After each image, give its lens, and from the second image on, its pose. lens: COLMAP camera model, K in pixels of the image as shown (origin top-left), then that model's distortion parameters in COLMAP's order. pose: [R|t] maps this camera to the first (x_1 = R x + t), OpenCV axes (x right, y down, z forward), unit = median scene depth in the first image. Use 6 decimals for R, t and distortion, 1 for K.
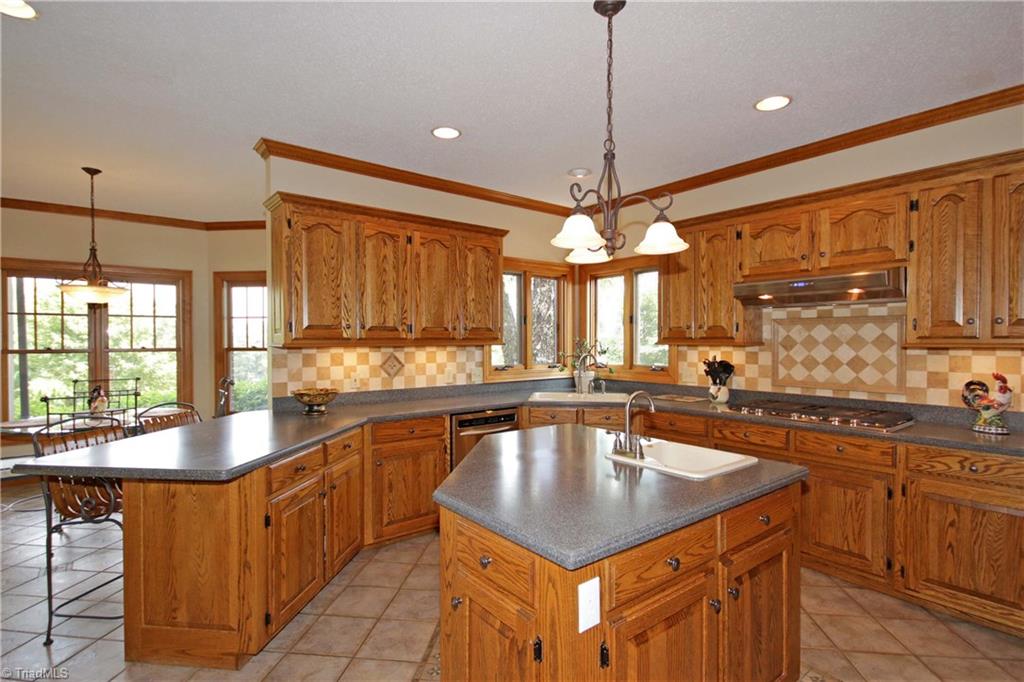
lens RADIAL K [[509.7, 0, 512.3], [0, 509.7, 341.9], [0, 0, 1]] dist [0.021834, 0.000007]
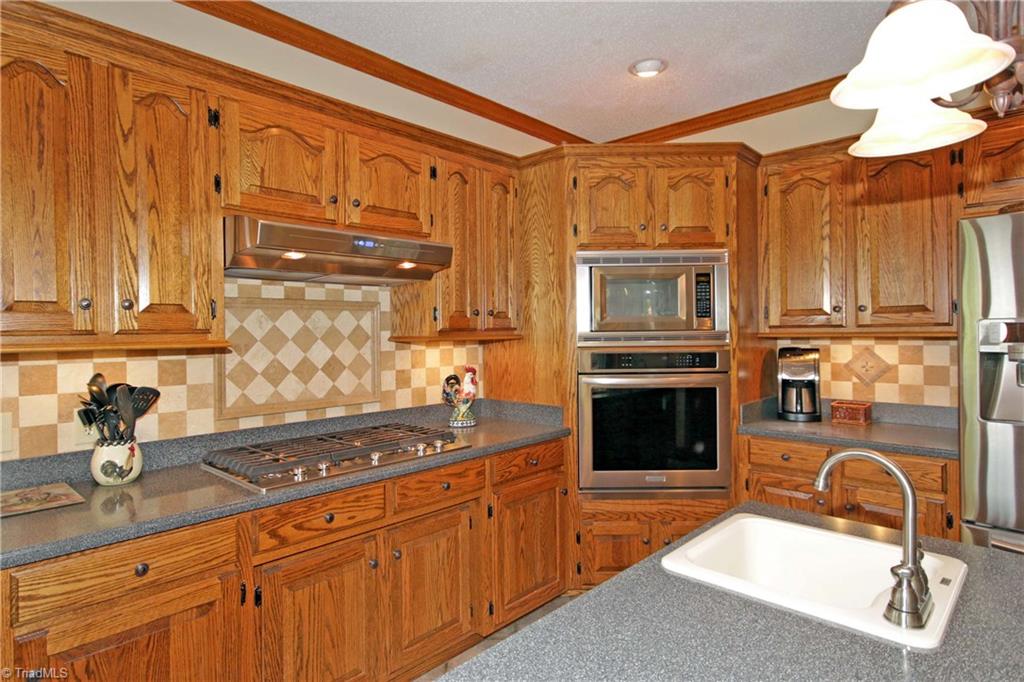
lens RADIAL K [[550.7, 0, 512.2], [0, 550.7, 333.5], [0, 0, 1]] dist [0.005735, 0.000166]
pose [[-0.096843, -0.002433, 0.995297, -0.108119], [0.017637, 0.999836, 0.004160, -0.003249], [-0.995143, 0.017957, -0.096784, 0.831248]]
